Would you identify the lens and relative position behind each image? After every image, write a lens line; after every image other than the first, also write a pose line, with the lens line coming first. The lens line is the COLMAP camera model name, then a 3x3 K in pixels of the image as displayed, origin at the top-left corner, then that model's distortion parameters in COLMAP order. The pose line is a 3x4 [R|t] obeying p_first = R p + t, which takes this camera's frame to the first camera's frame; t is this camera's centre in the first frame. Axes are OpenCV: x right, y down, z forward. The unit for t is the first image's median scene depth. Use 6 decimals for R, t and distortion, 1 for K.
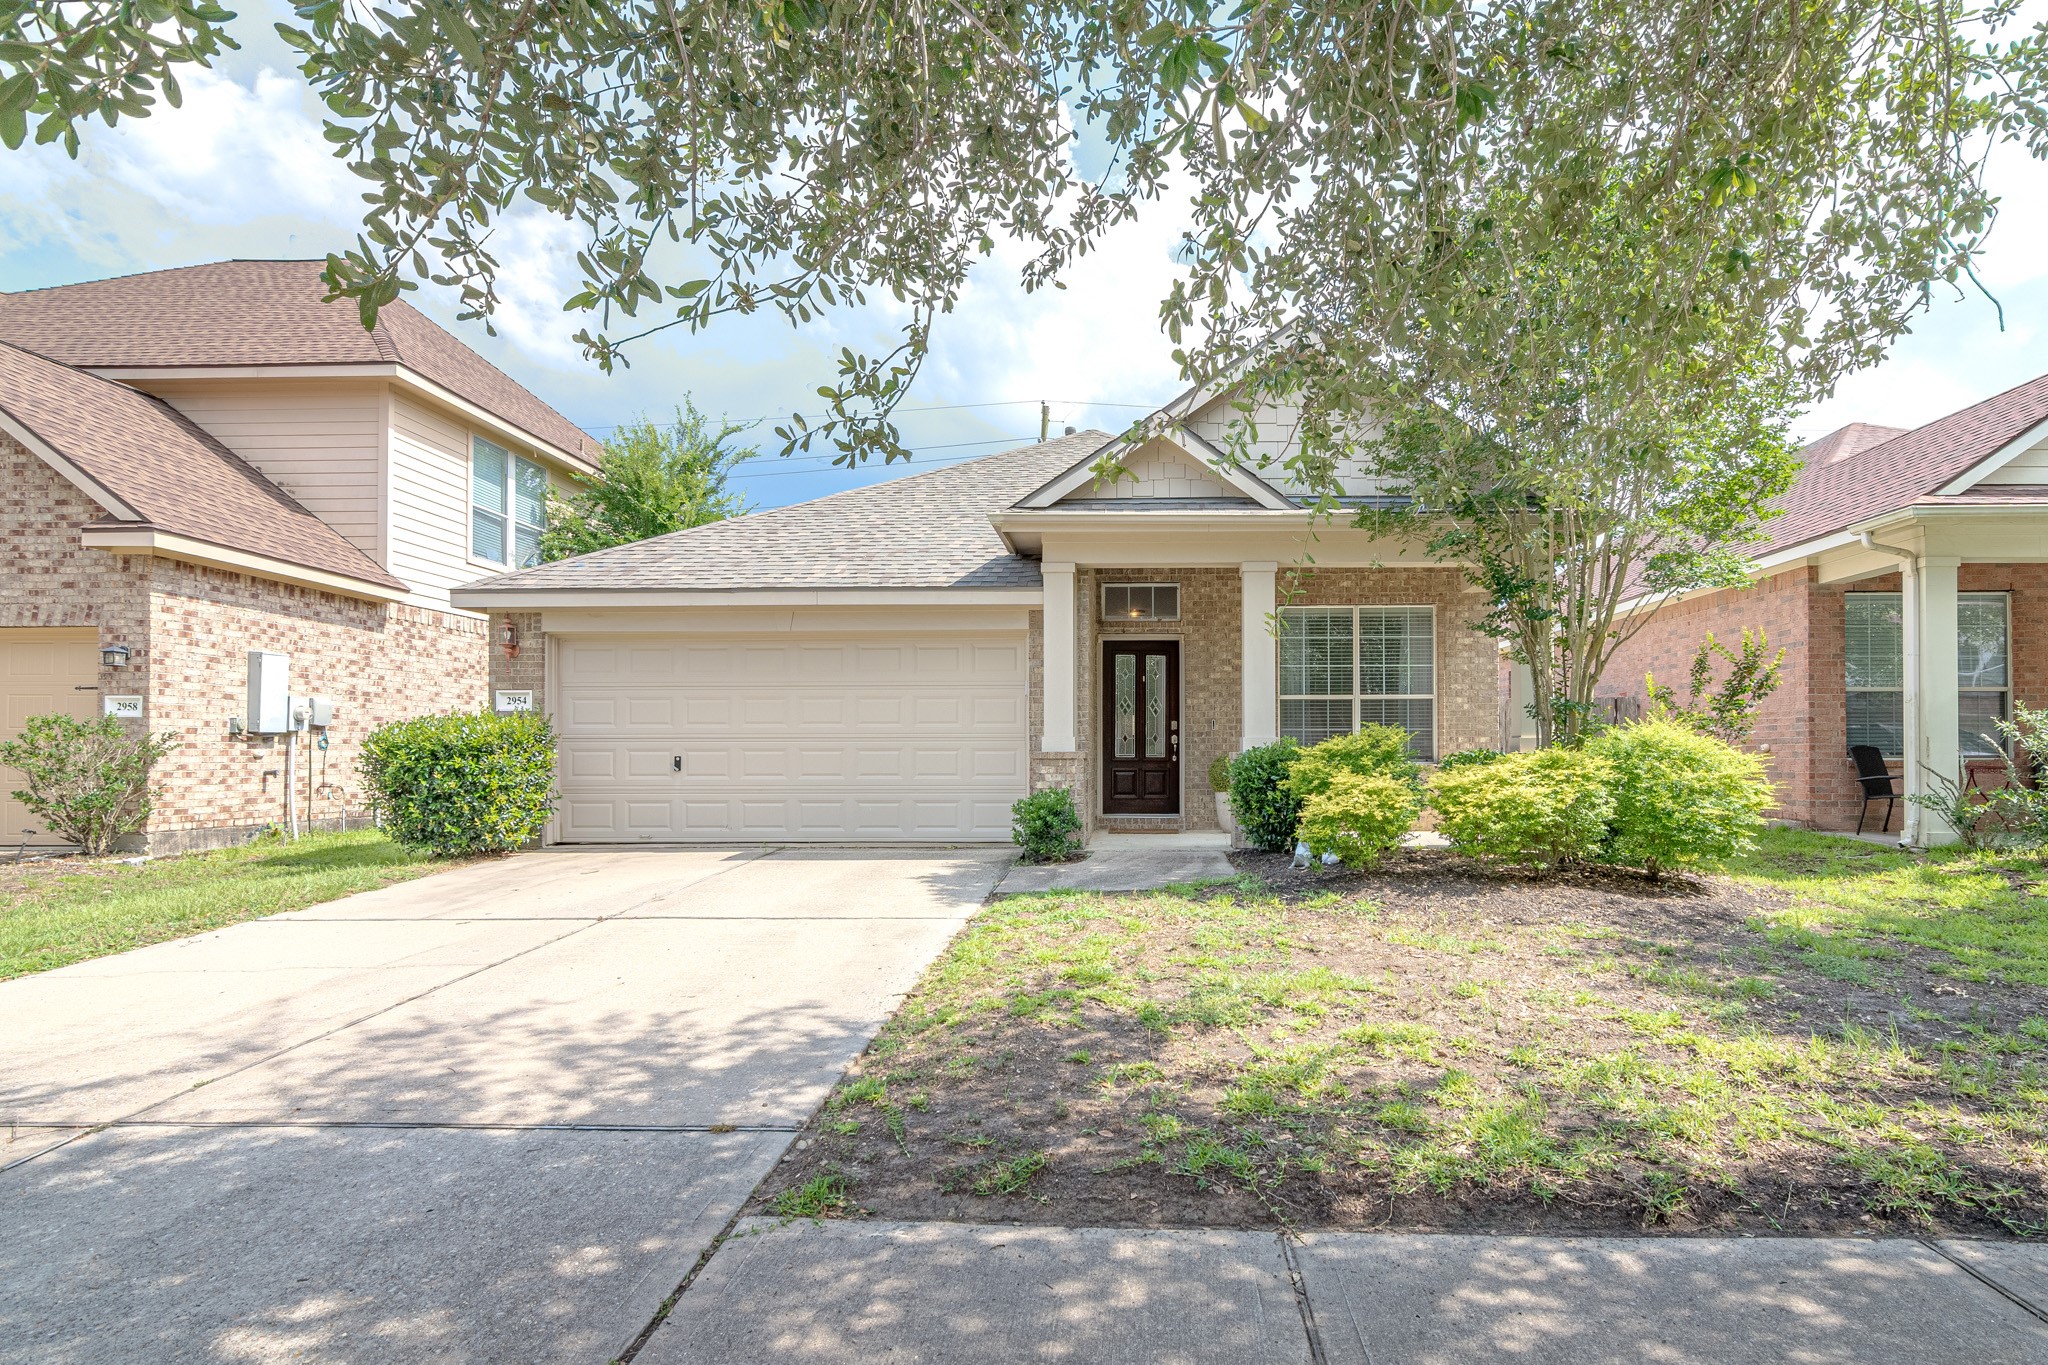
lens RADIAL K [[1015.0, 0, 1038.9], [0, 1015.0, 734.8], [0, 0, 1]] dist [0.001280, 0.001511]
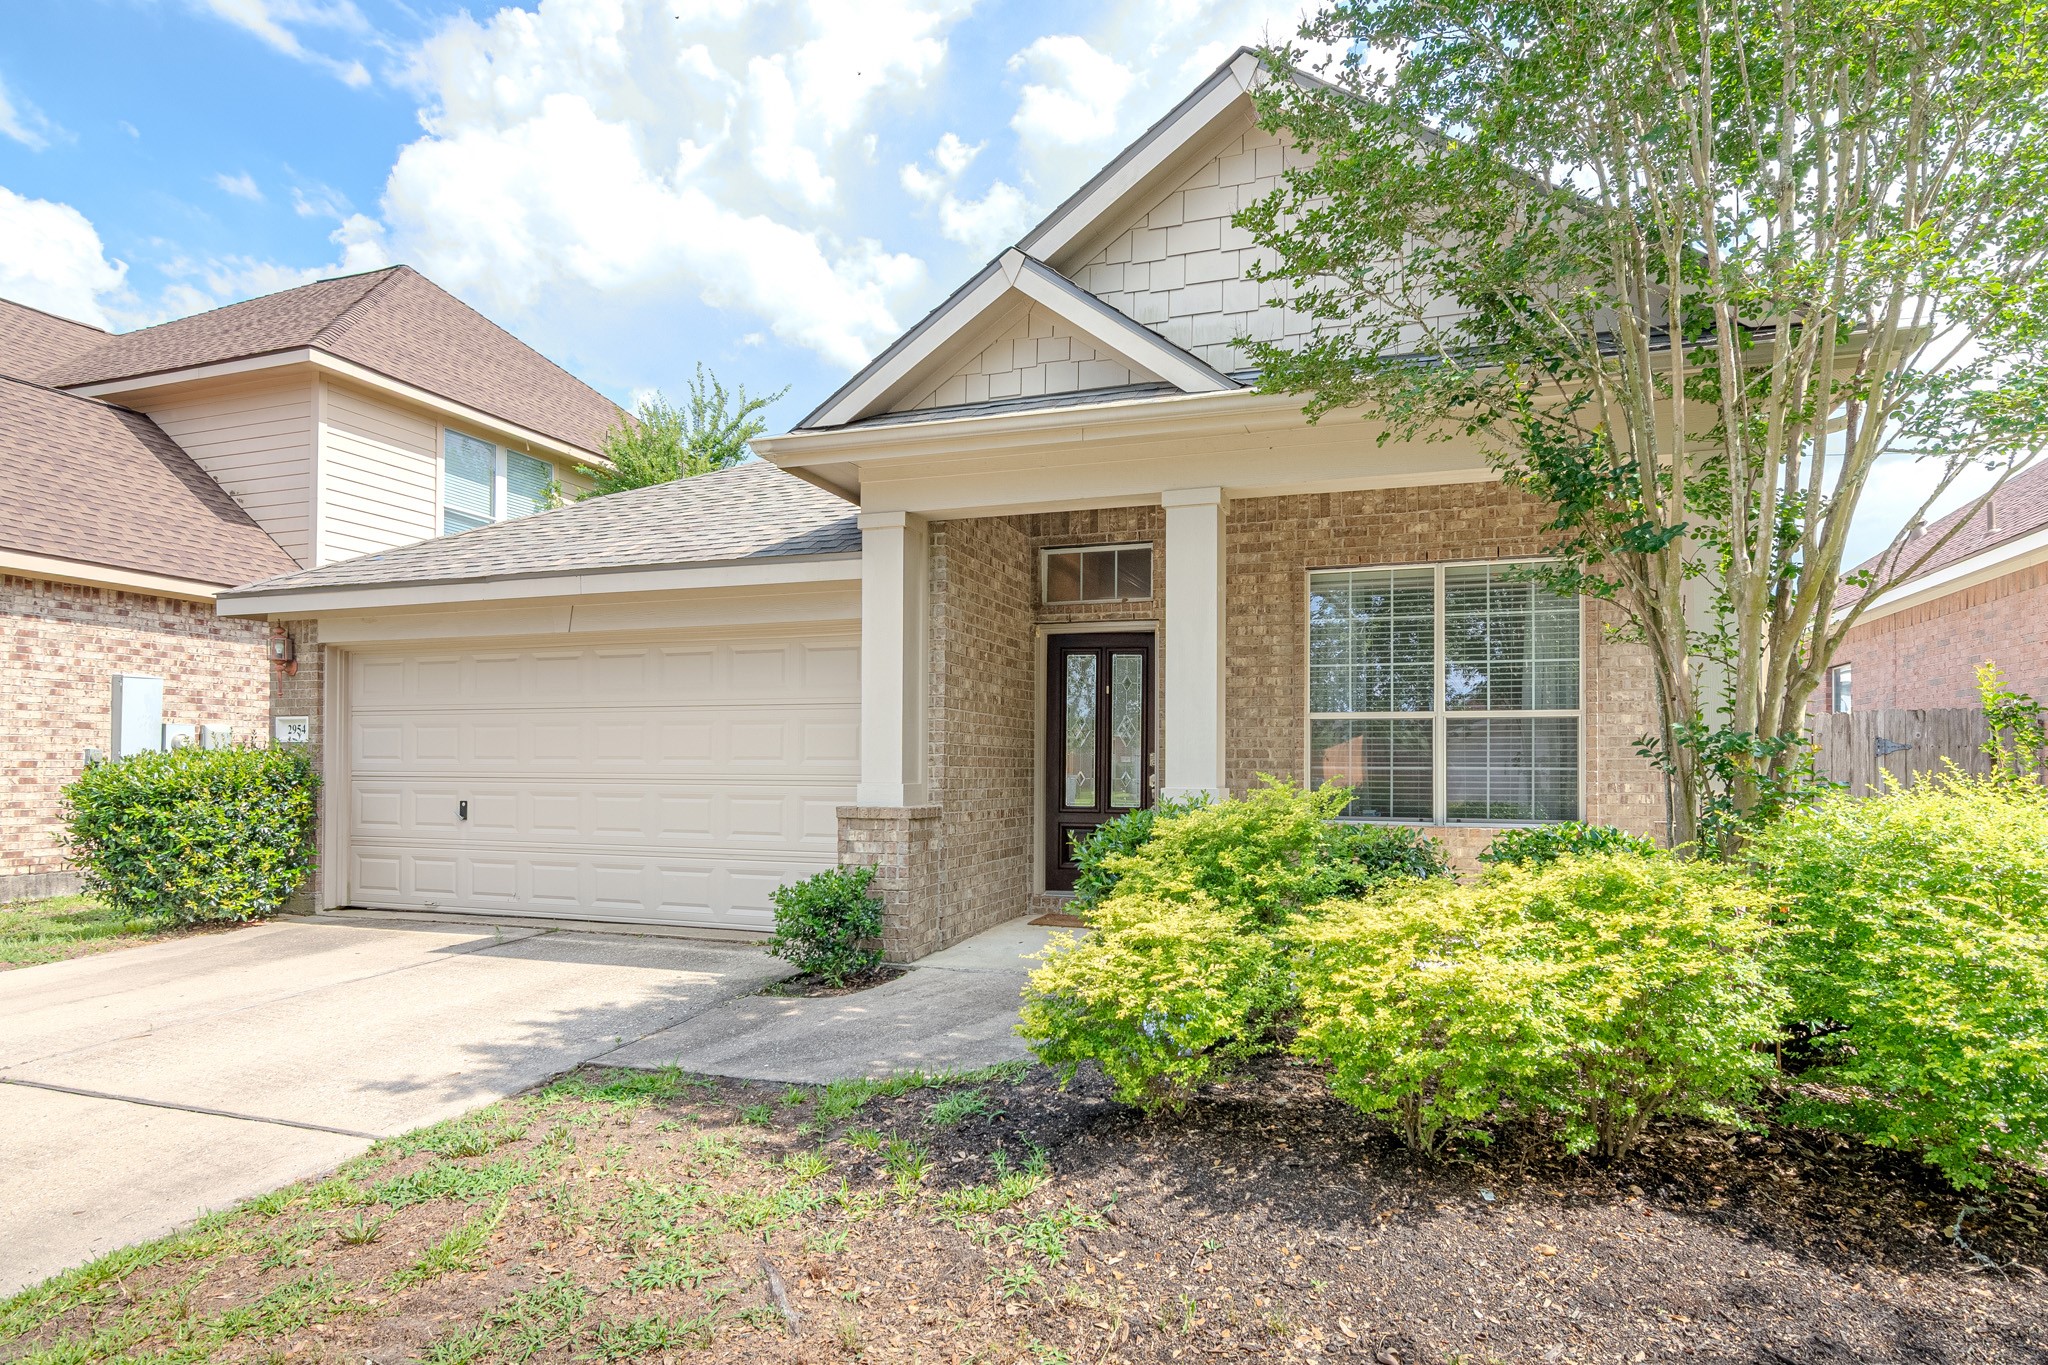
lens RADIAL K [[1015.0, 0, 1054.9], [0, 1015.0, 748.2], [0, 0, 1]] dist [0.001280, 0.001511]
pose [[0.960225, 0.001225, -0.279223, 0.271979], [0.000238, 0.999986, 0.005206, -0.021353], [0.279226, -0.005065, 0.960212, 0.366244]]
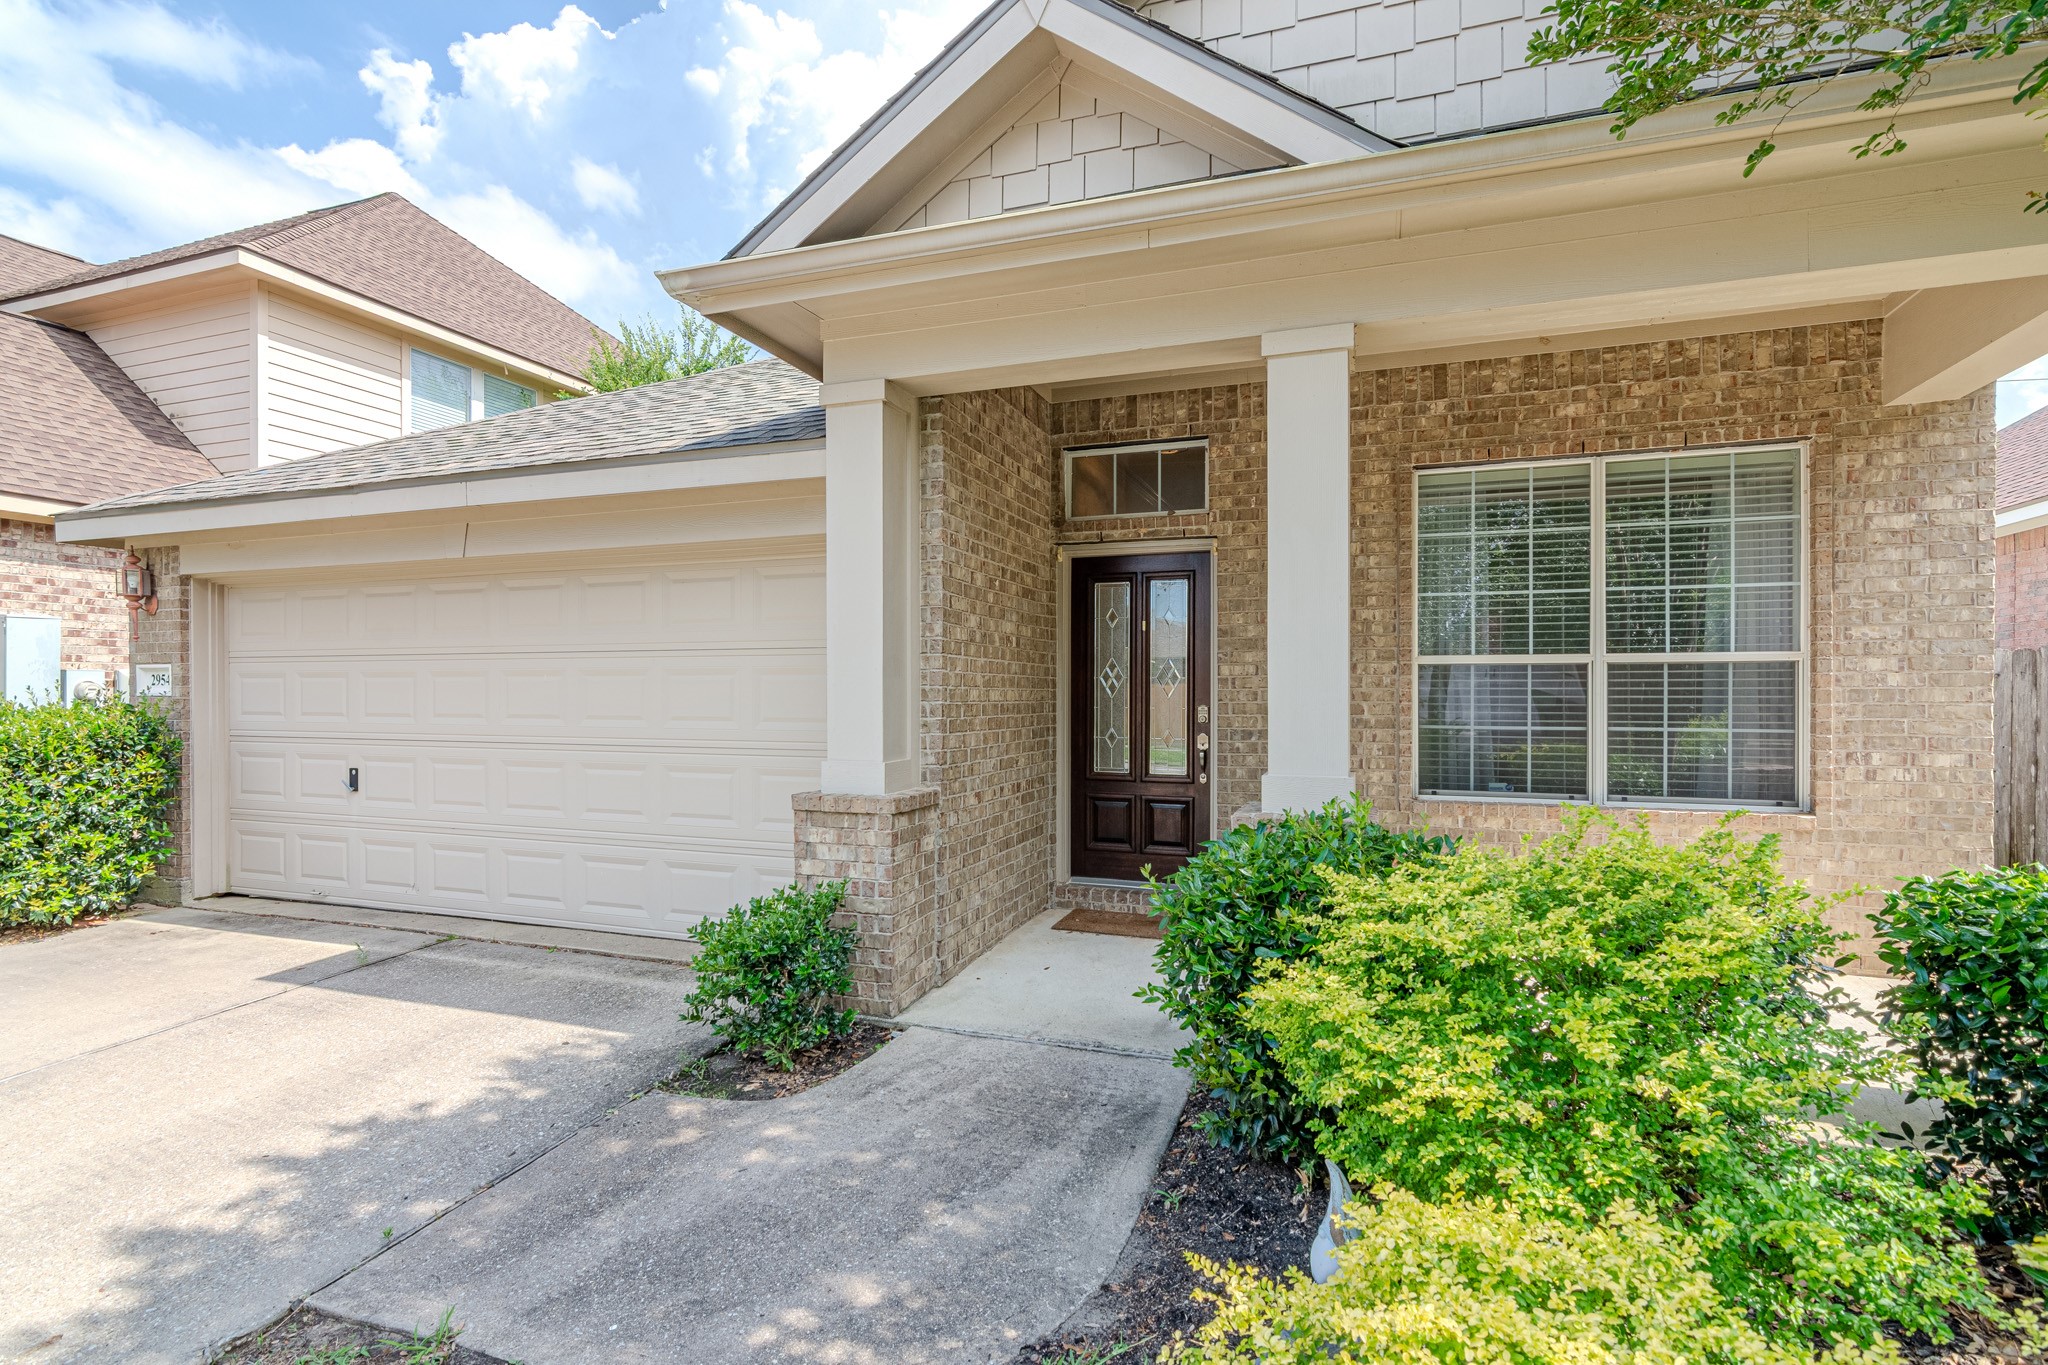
lens RADIAL K [[873.5, 0, 1044.8], [0, 873.5, 685.6], [0, 0, 1]] dist [0.001210, 0.000794]
pose [[0.959692, 0.000260, -0.281055, 0.191397], [0.006084, 0.999746, 0.021699, -0.036367], [0.280989, -0.022534, 0.959446, 0.571733]]
